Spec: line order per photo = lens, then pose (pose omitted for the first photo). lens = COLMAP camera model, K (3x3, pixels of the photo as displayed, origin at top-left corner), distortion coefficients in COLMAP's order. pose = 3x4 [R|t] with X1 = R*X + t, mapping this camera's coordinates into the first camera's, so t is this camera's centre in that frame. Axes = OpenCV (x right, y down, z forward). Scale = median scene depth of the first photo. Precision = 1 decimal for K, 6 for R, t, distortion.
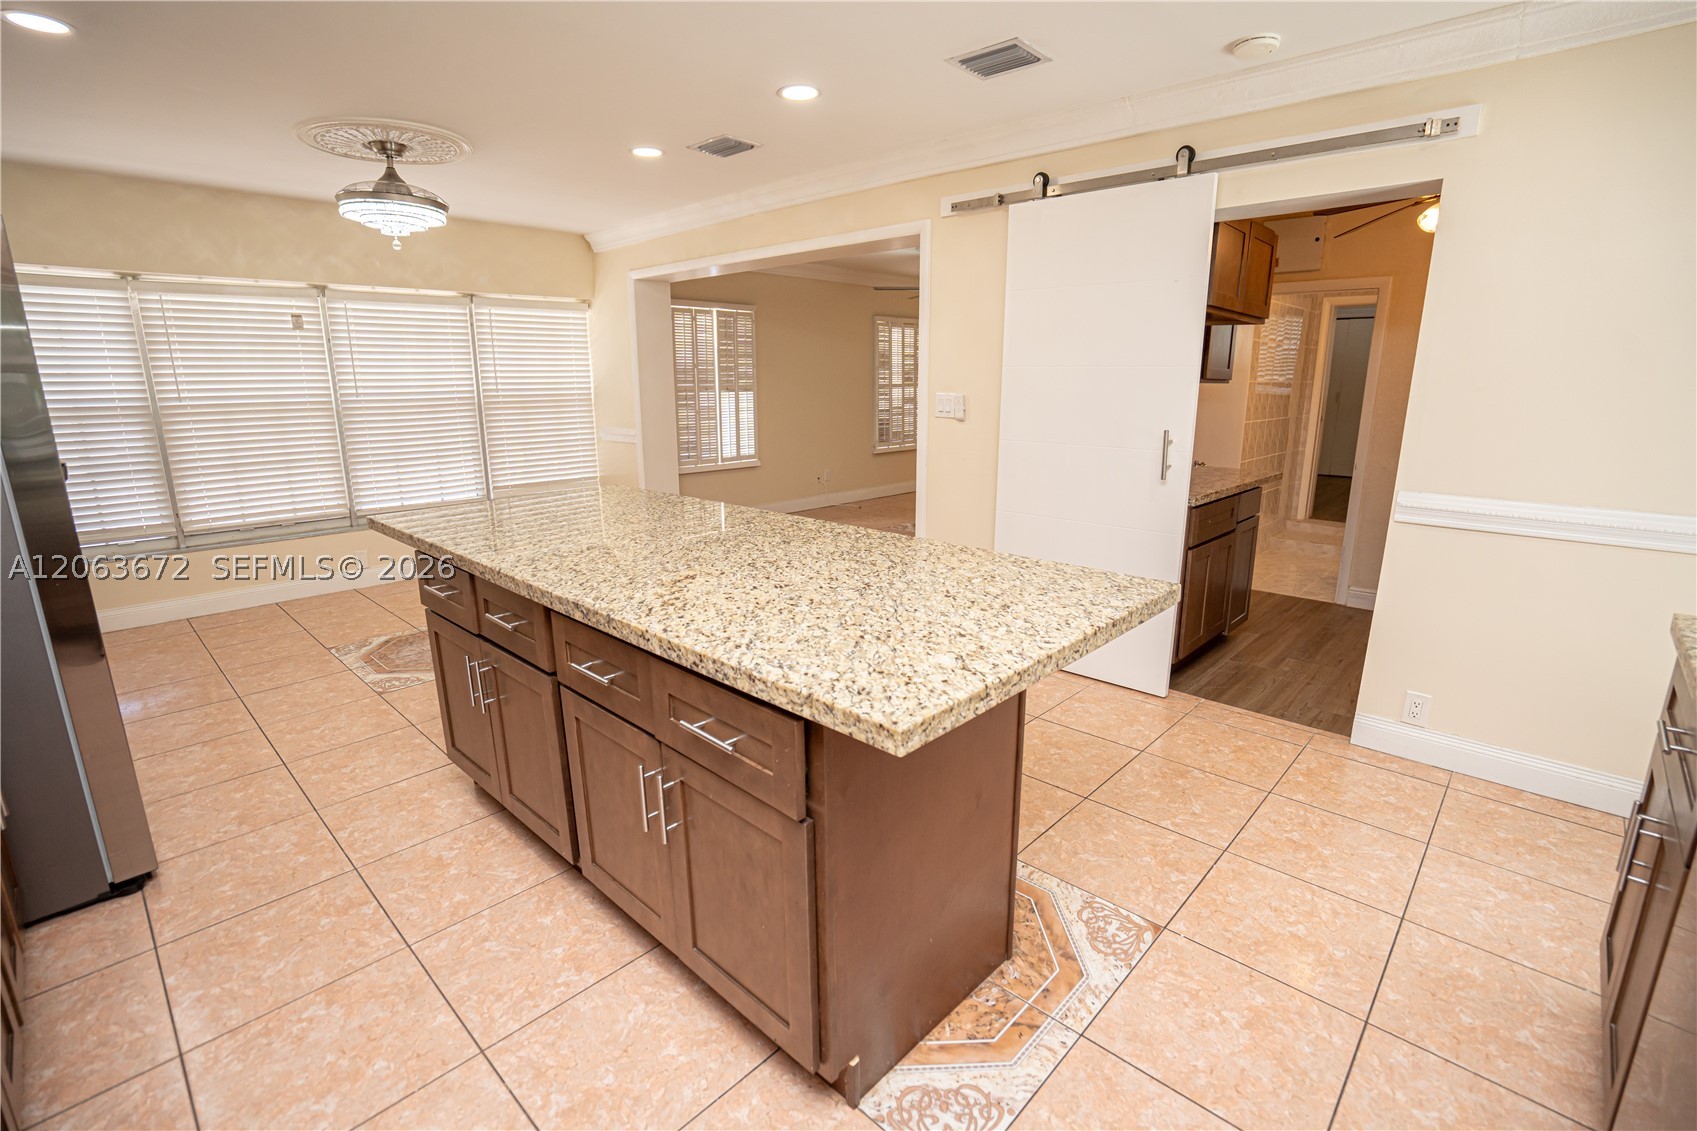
lens RADIAL K [[775.6, 0, 848.5], [0, 775.6, 565.5], [0, 0, 1]] dist [-0.014047, 0.000264]
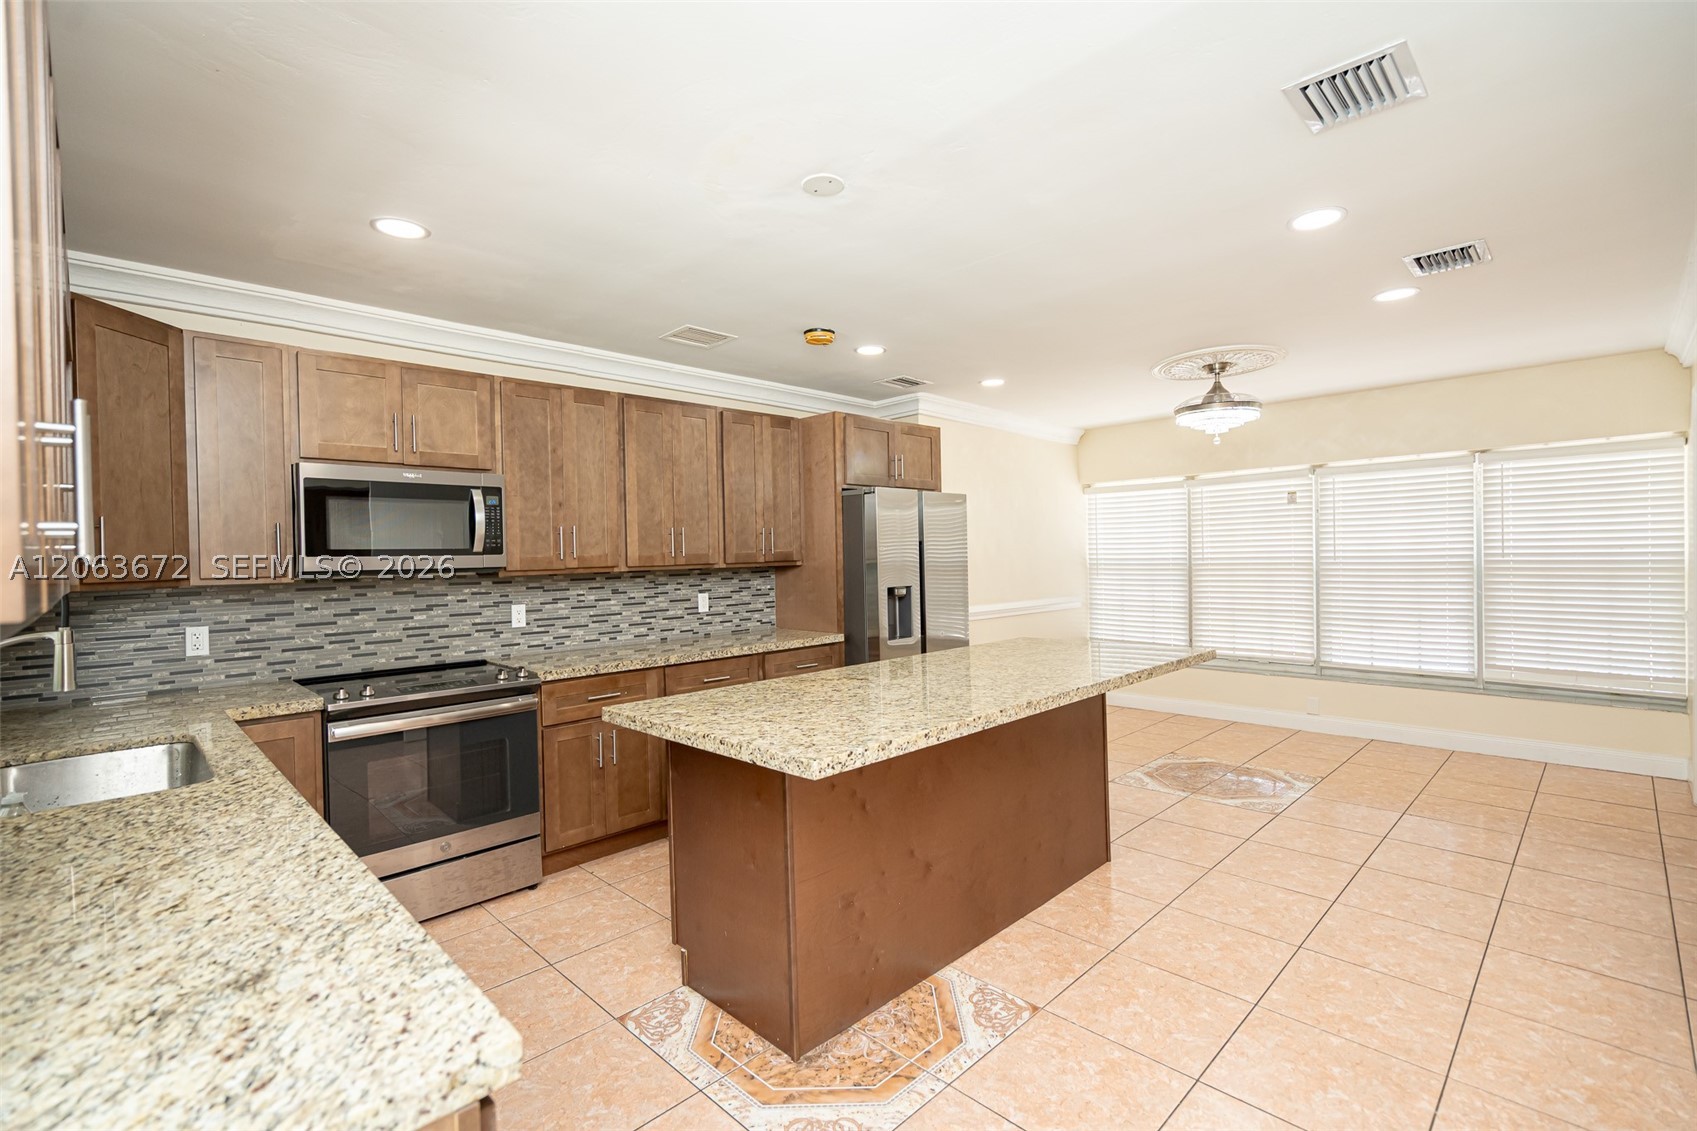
lens RADIAL K [[776.5, 0, 848.5], [0, 776.5, 565.5], [0, 0, 1]] dist [0.021164, 0.000395]
pose [[-0.031820, 0.019970, -0.999294, 0.410123], [-0.219729, 0.975201, 0.026485, -0.072719], [0.975042, 0.220416, -0.026643, 0.295812]]
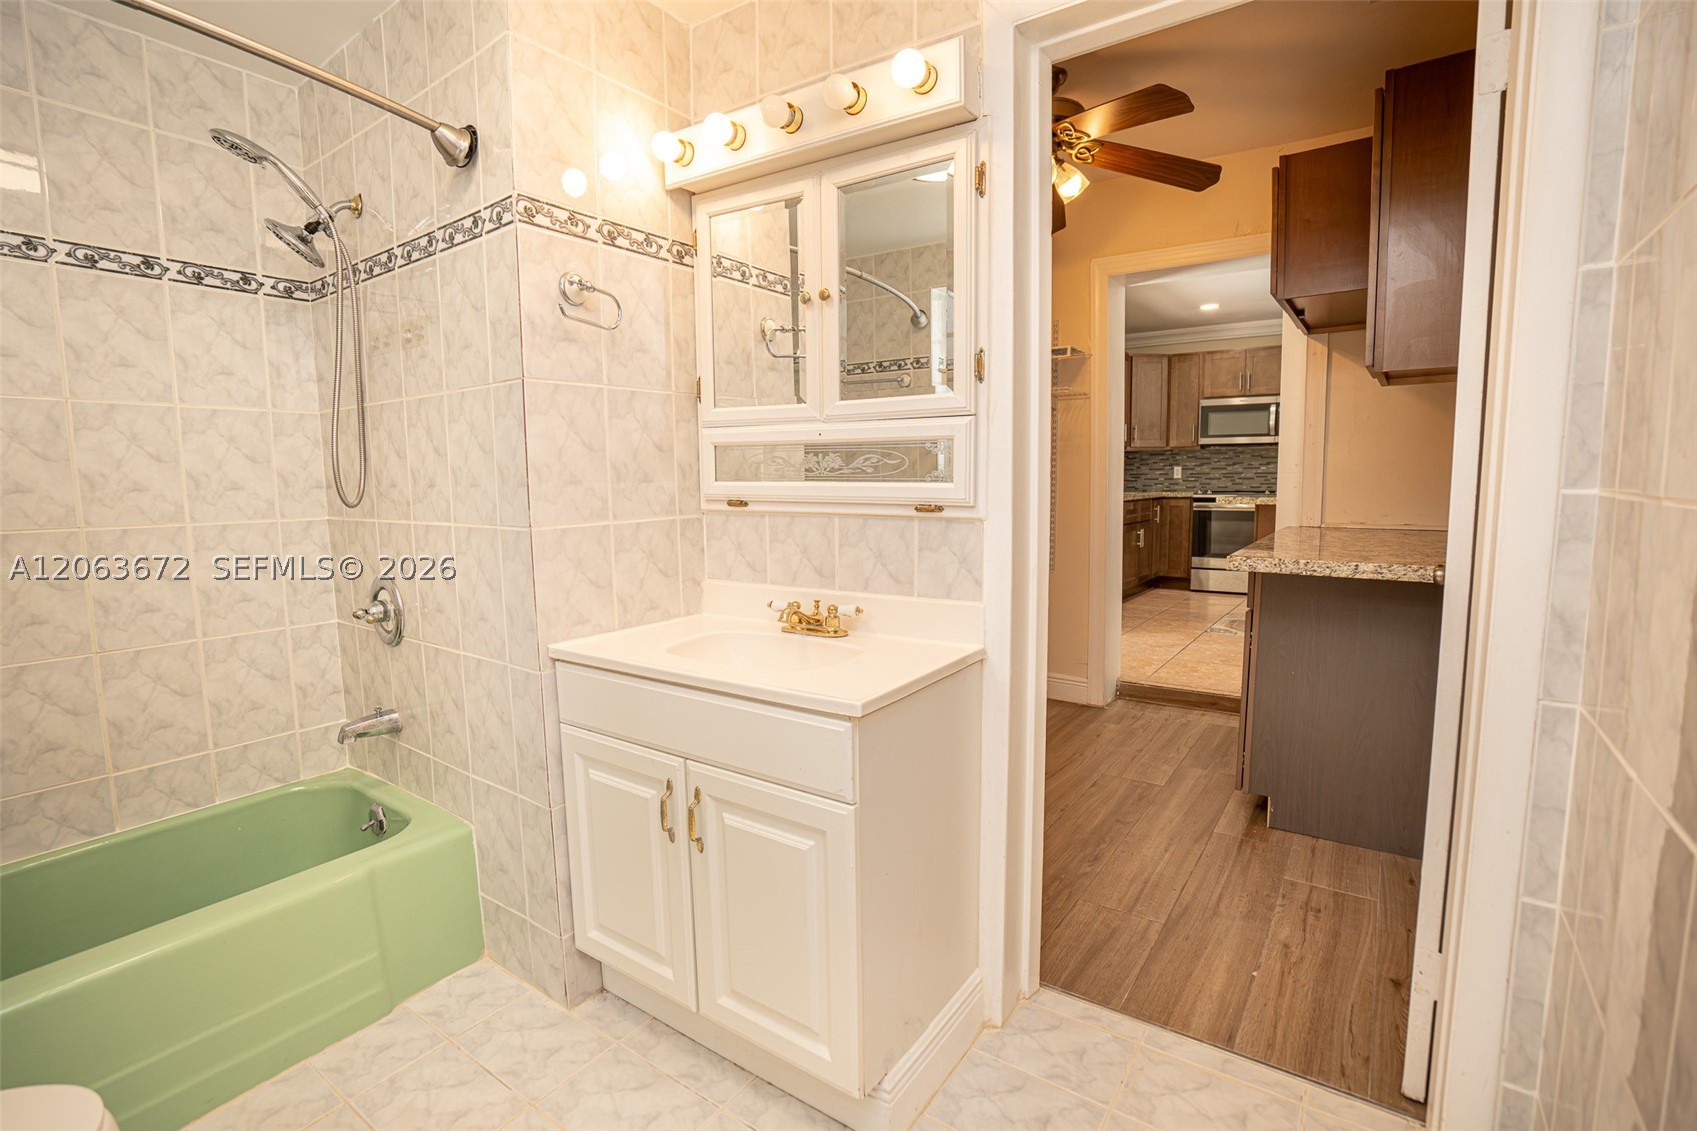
lens RADIAL K [[776.5, 0, 848.5], [0, 776.5, 565.5], [0, 0, 1]] dist [0.021164, 0.000395]
pose [[-0.987104, 0.023206, -0.158390, 0.563630], [-0.033450, 0.937692, 0.345852, -0.150914], [0.156547, 0.346691, -0.924824, 0.739981]]
